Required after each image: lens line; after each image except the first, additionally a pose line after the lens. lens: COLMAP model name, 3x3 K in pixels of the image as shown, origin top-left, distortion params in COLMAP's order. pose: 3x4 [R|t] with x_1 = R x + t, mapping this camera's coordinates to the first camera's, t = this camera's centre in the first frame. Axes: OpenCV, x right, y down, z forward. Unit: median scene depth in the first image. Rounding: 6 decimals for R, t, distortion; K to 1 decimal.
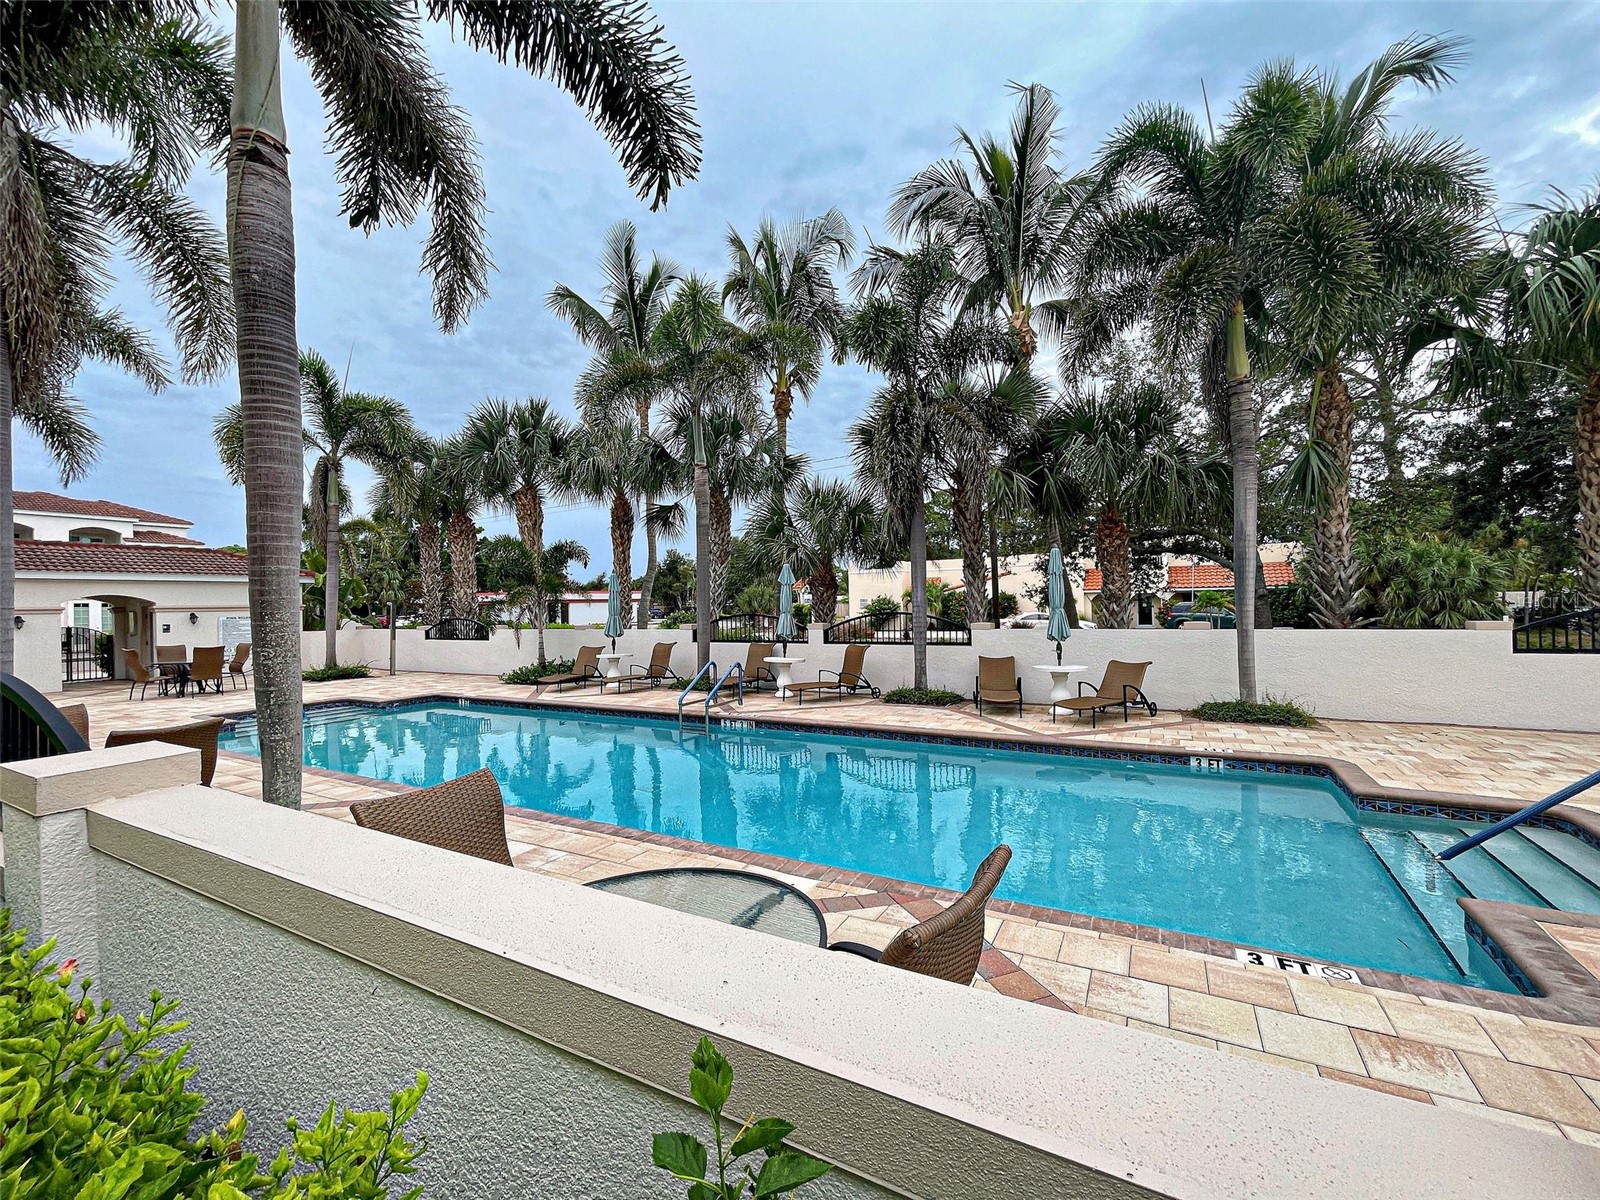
lens RADIAL K [[663.2, 0, 800.0], [0, 663.2, 600.0], [0, 0, 1]] dist [-0.004359, 0.000153]
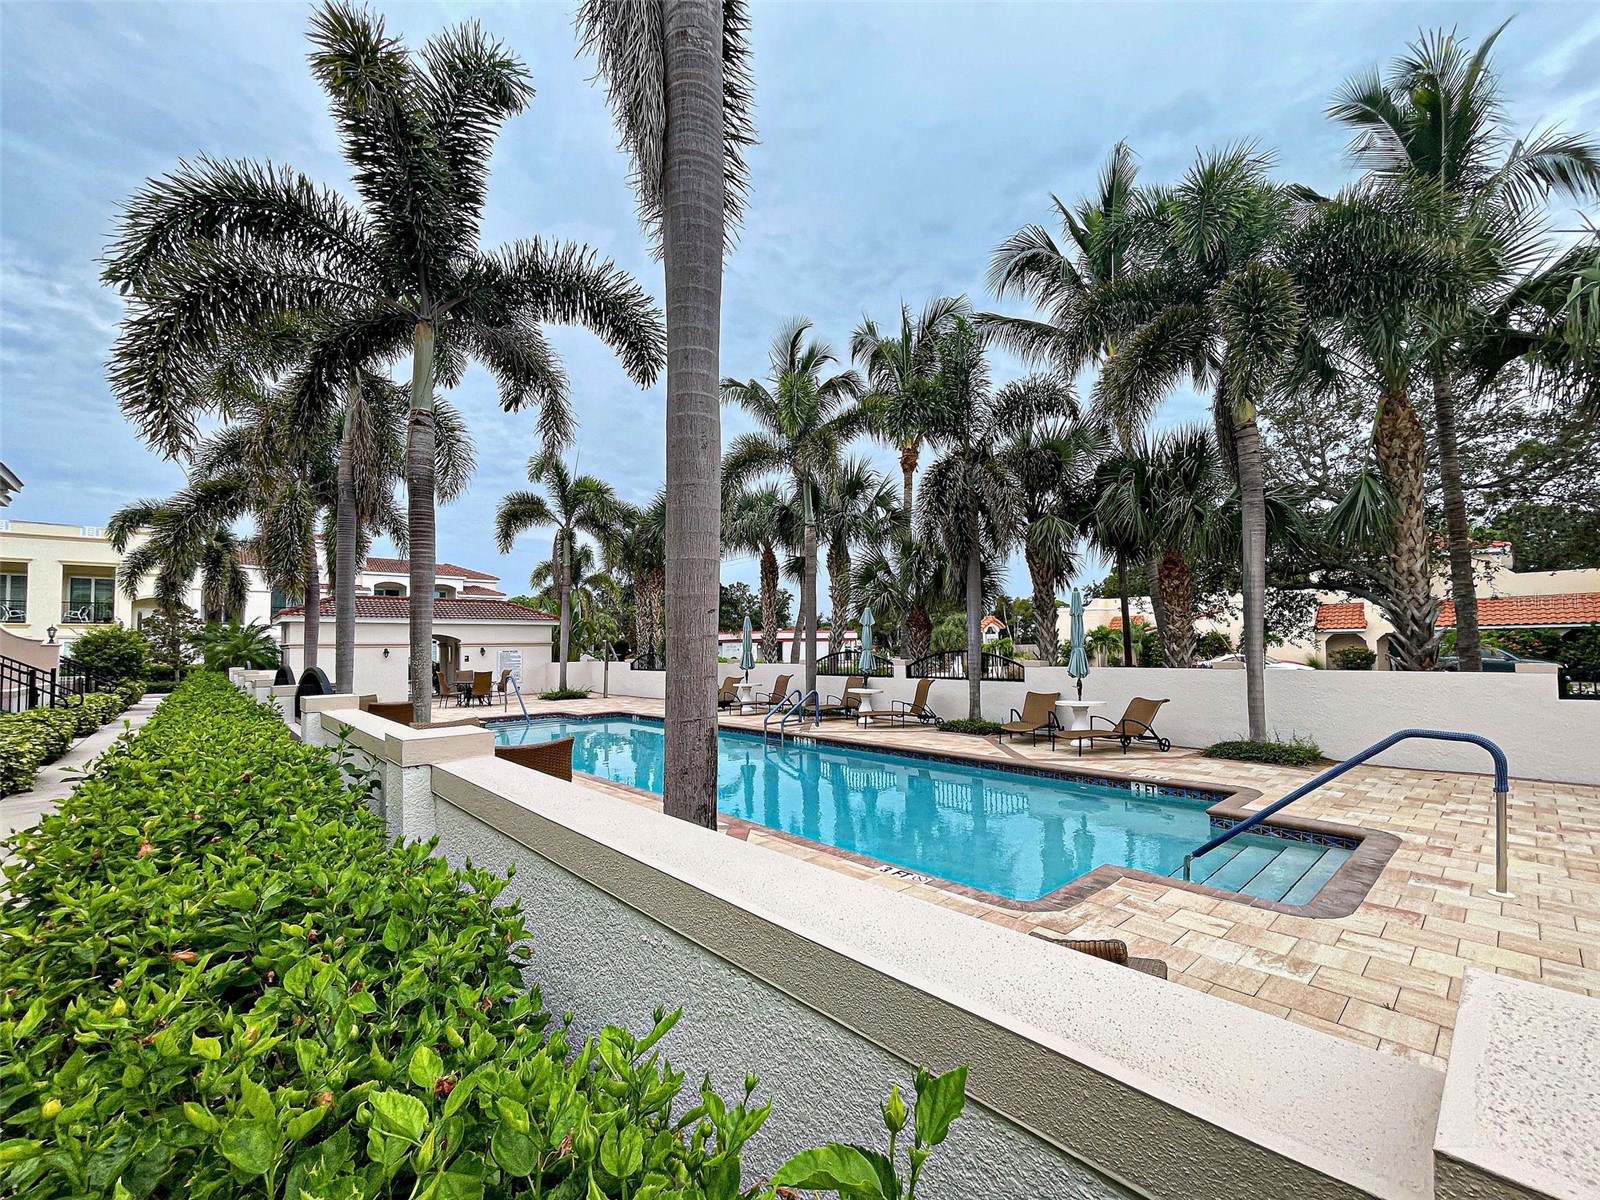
lens RADIAL K [[687.1, 0, 807.0], [0, 687.1, 620.0], [0, 0, 1]] dist [-0.000515, 0.000107]
pose [[0.941032, -0.006575, -0.338255, 0.306235], [-0.002997, 0.999610, -0.027769, 0.000525], [0.338305, 0.027145, 0.940645, -0.172828]]
